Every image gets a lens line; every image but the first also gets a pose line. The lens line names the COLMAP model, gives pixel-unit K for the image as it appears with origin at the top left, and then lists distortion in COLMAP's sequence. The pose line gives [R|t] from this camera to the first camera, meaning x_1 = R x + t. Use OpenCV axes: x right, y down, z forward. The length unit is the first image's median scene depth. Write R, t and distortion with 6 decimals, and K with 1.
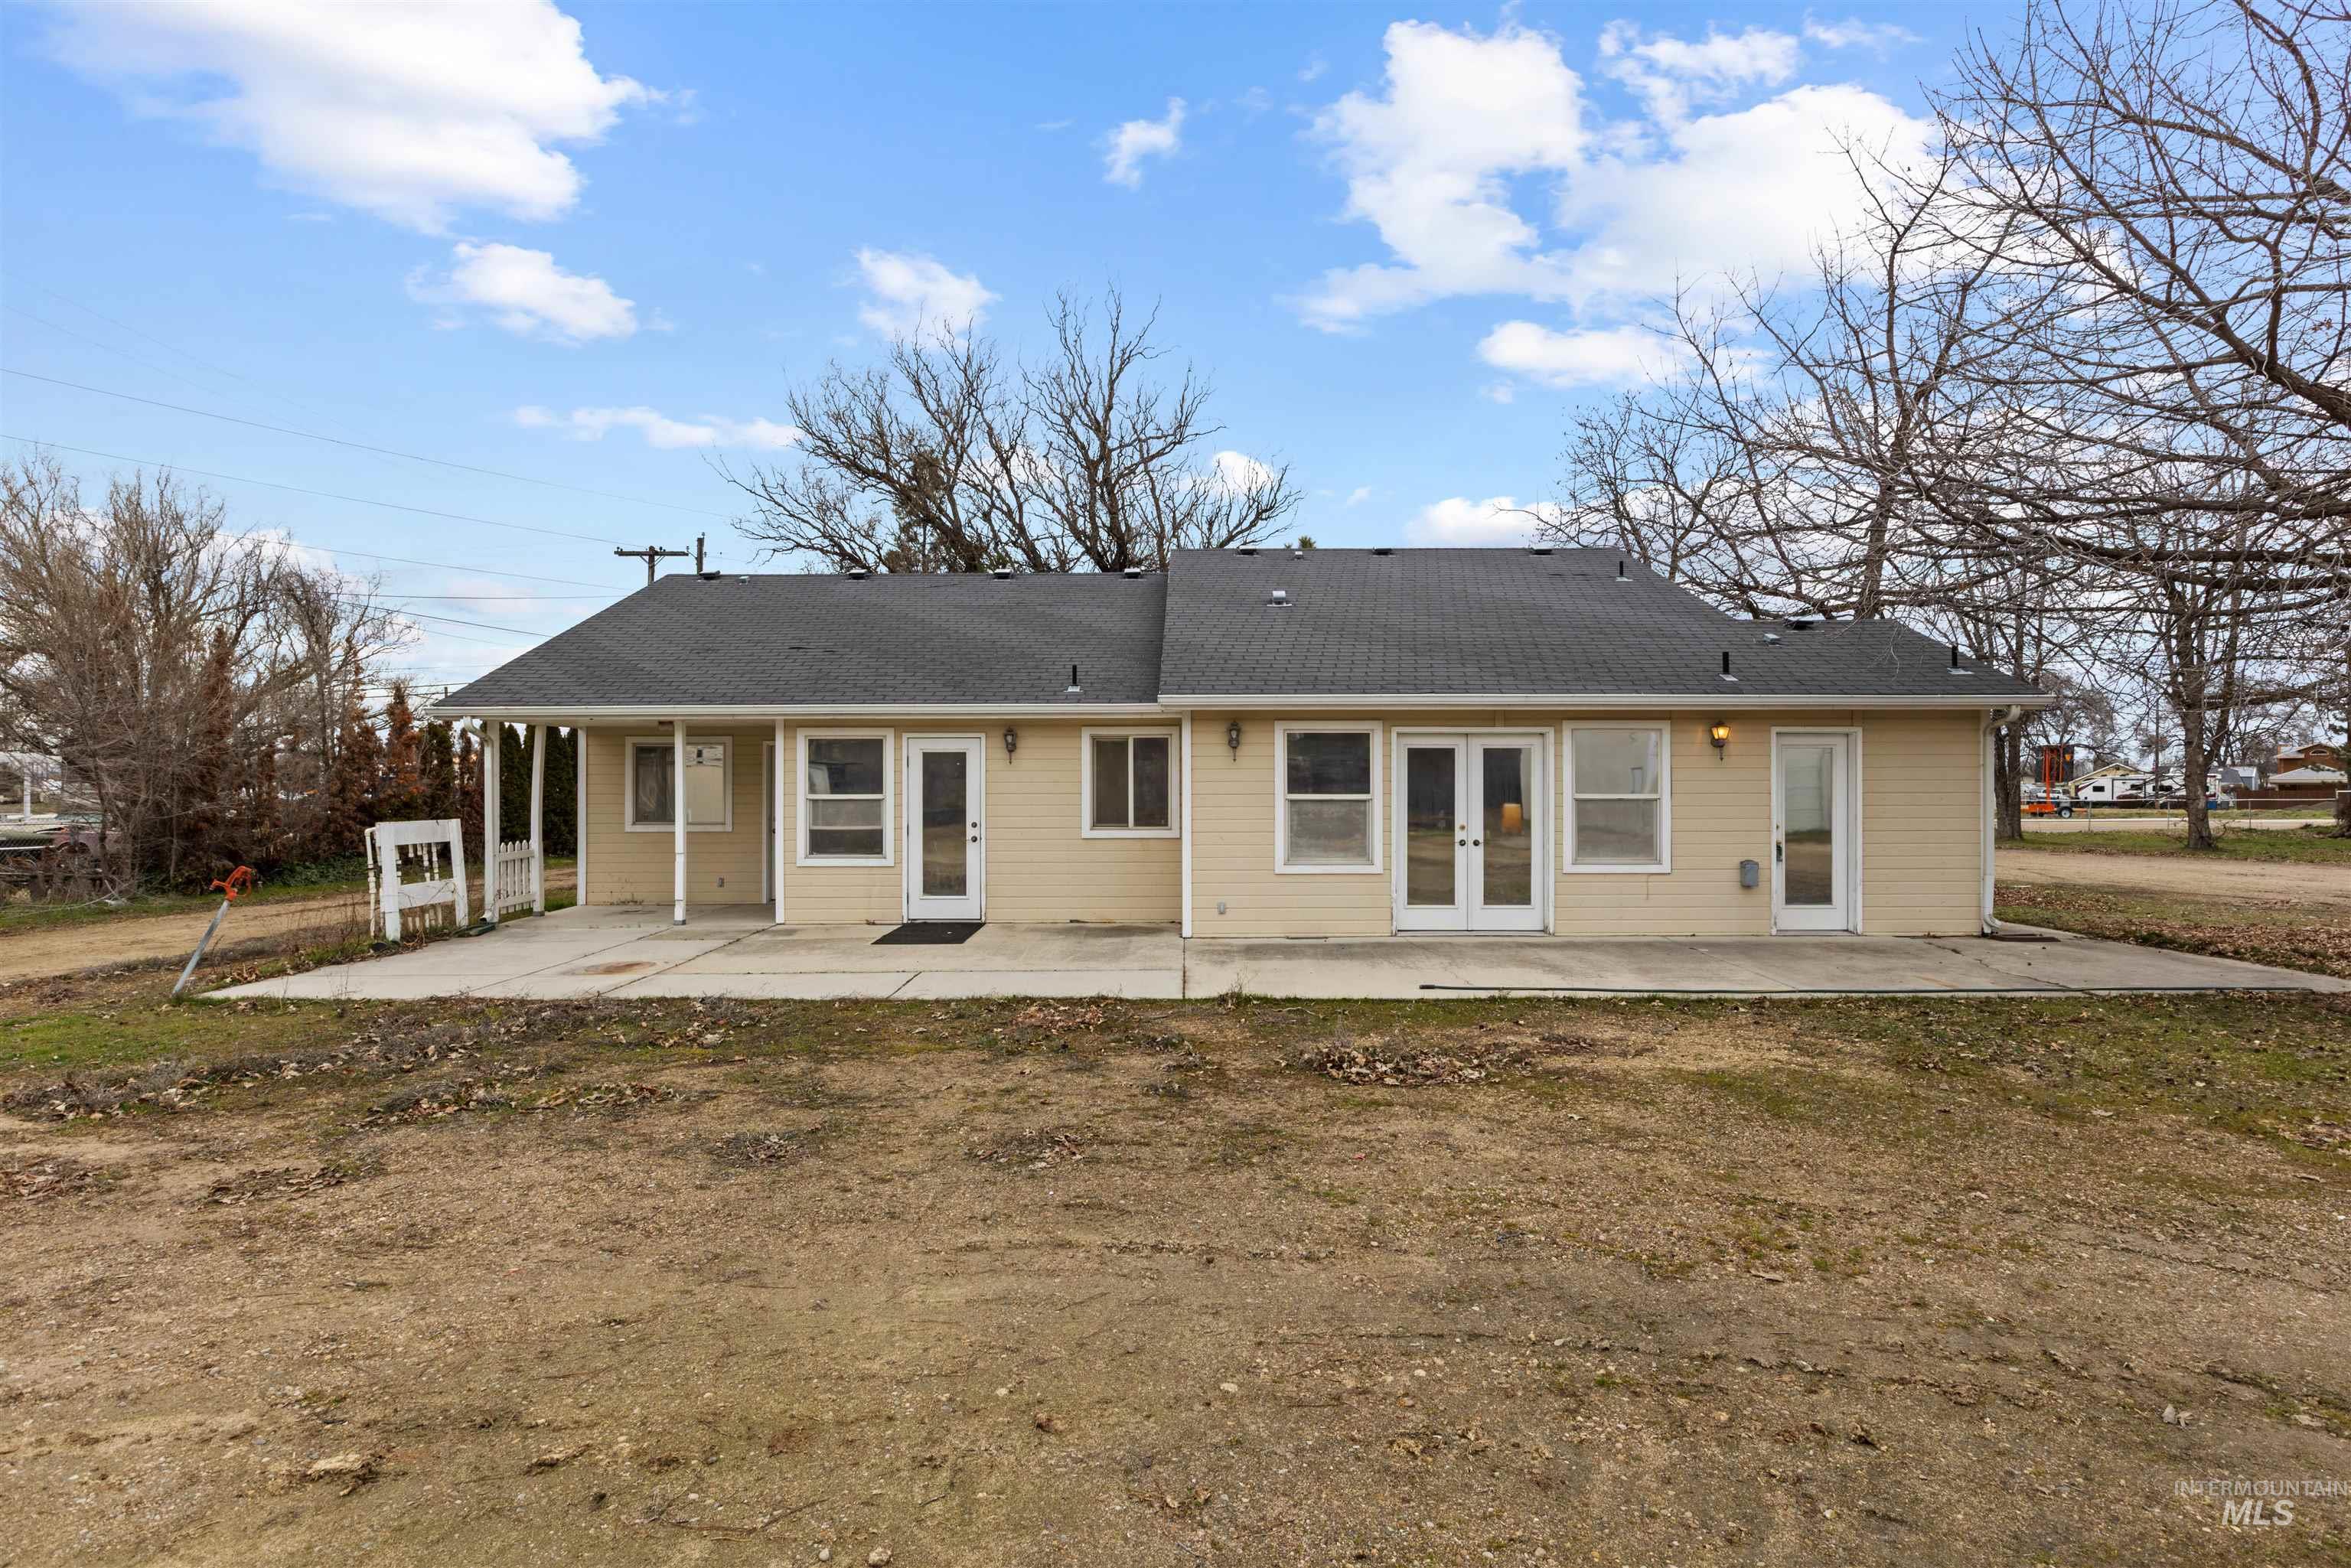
lens RADIAL K [[1256.0, 0, 1175.5], [0, 1256.0, 784.0], [0, 0, 1]] dist [0.001118, 0.000063]
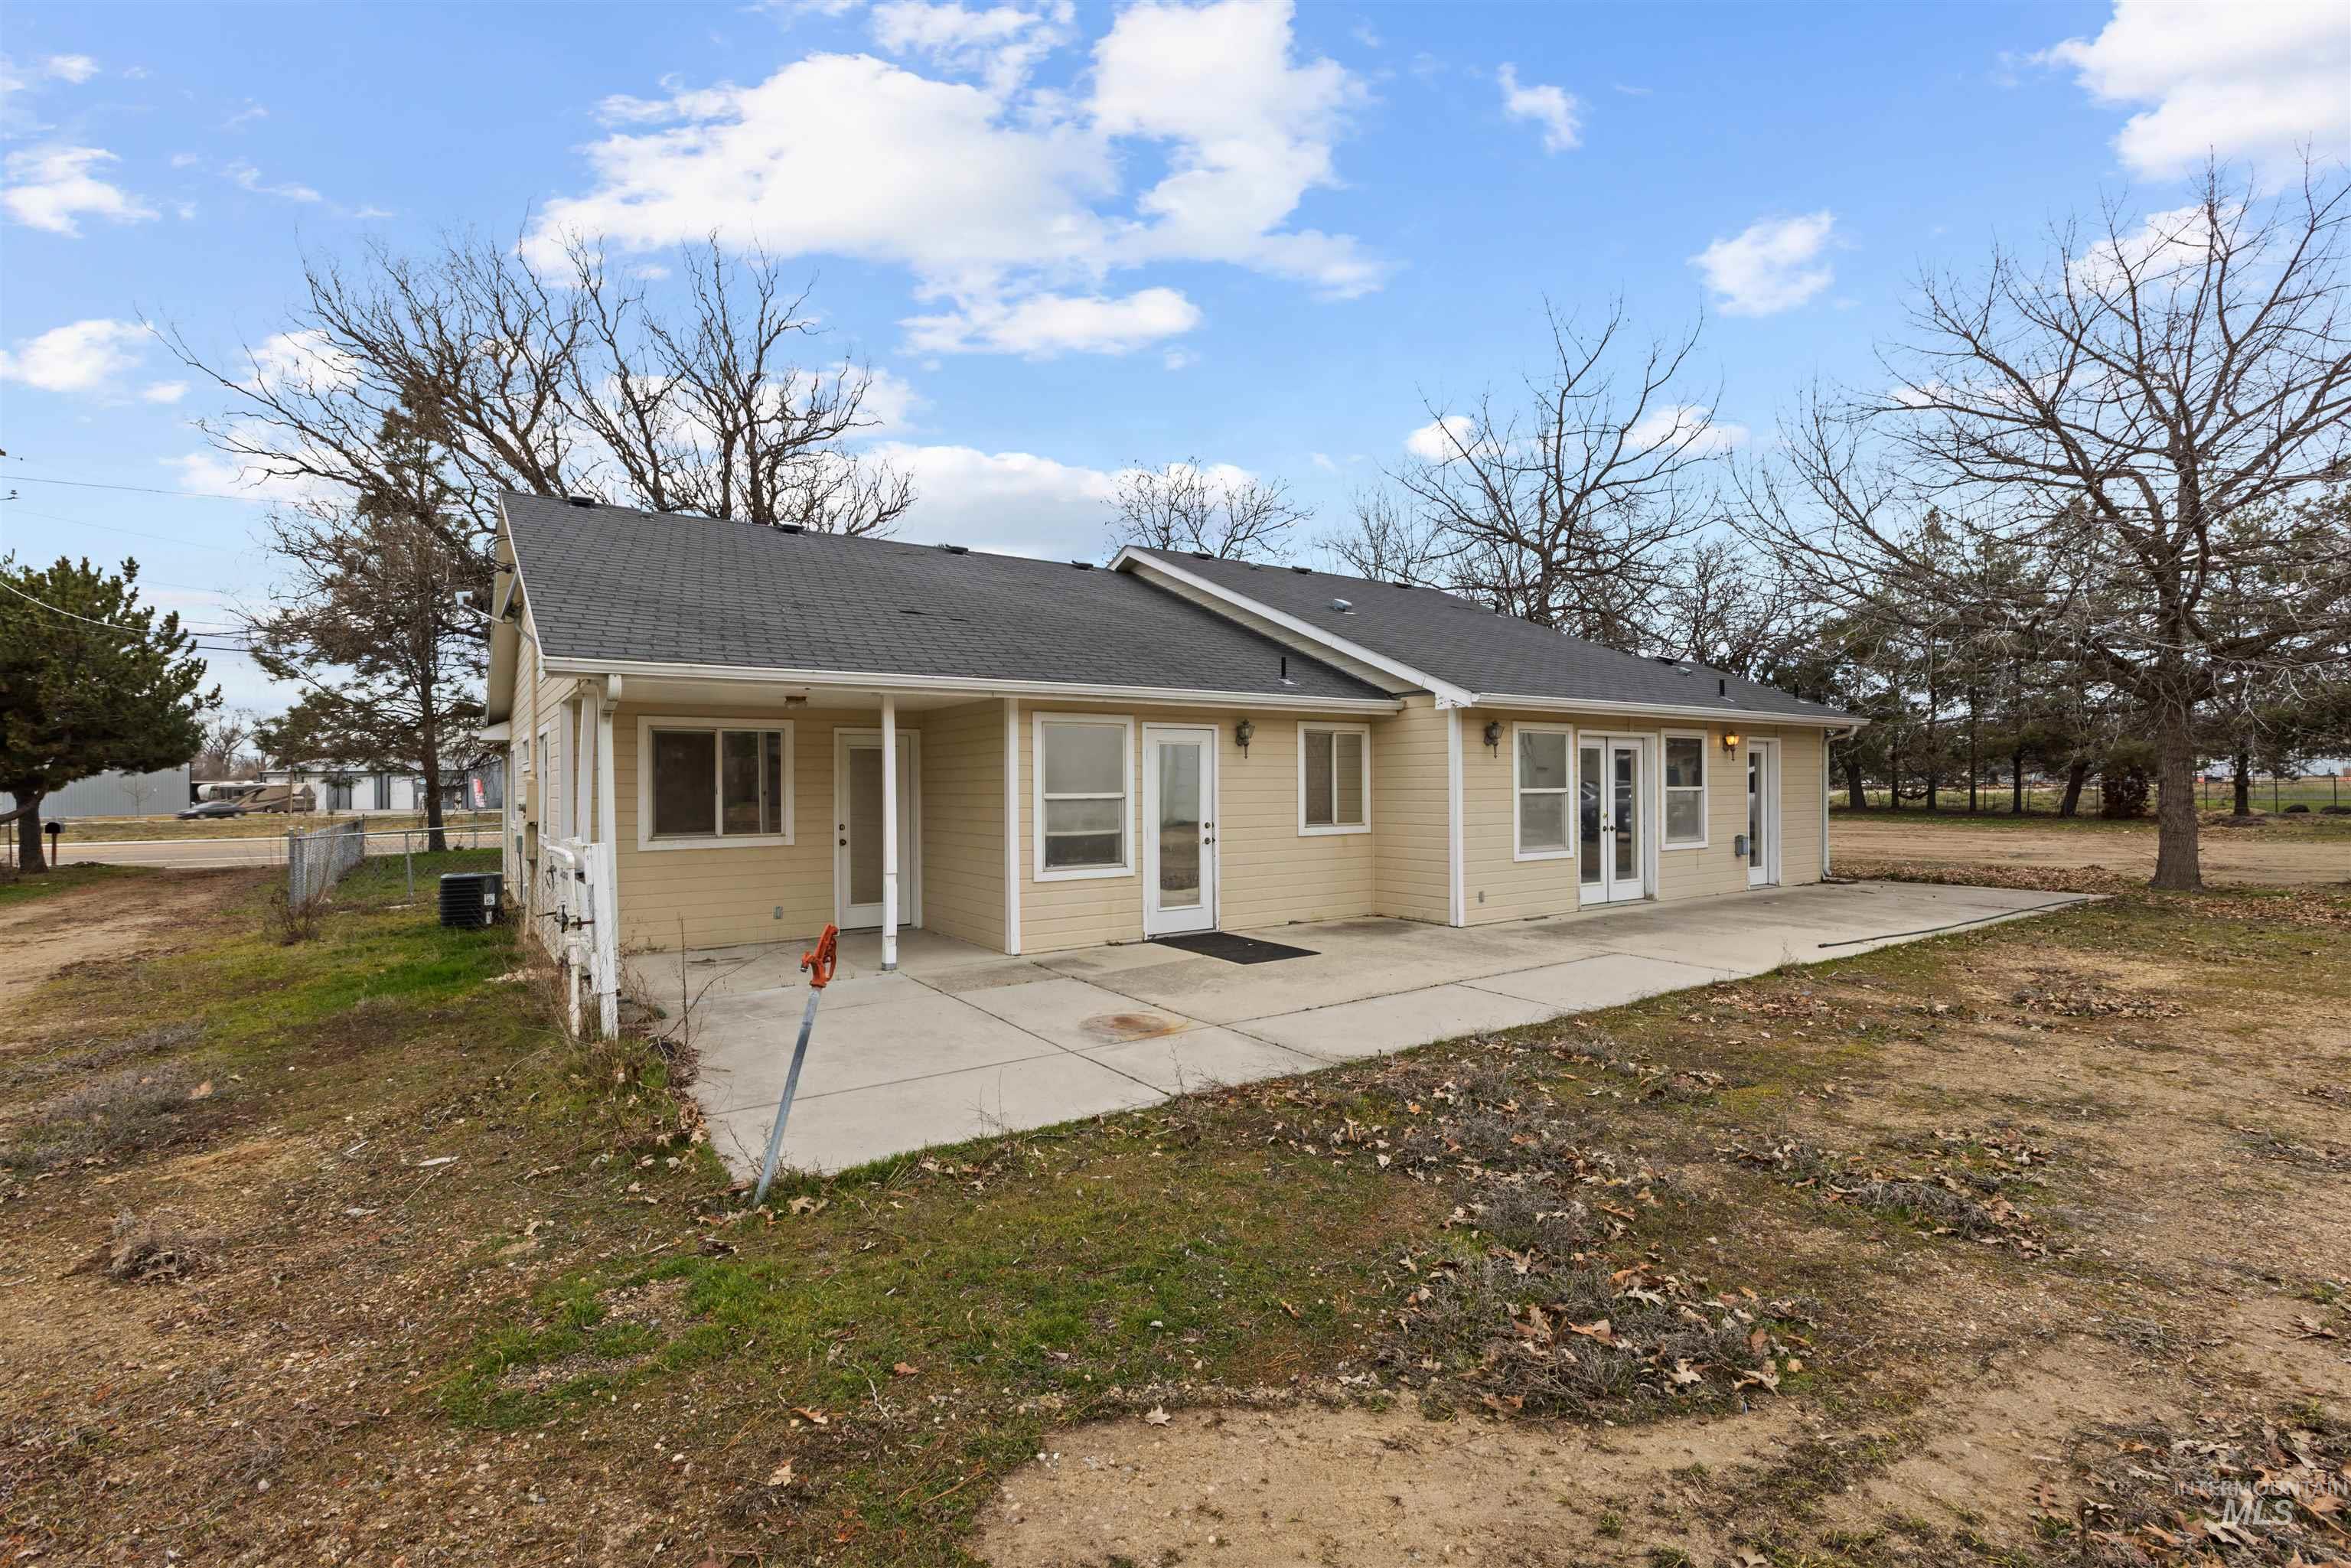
lens RADIAL K [[1089.7, 0, 1175.5], [0, 1089.7, 784.0], [0, 0, 1]] dist [-0.000775, -0.000525]
pose [[0.798542, -0.004461, 0.601922, -0.652914], [0.004764, 0.999988, 0.001091, 0.001635], [-0.601920, 0.001997, 0.798554, 0.384251]]
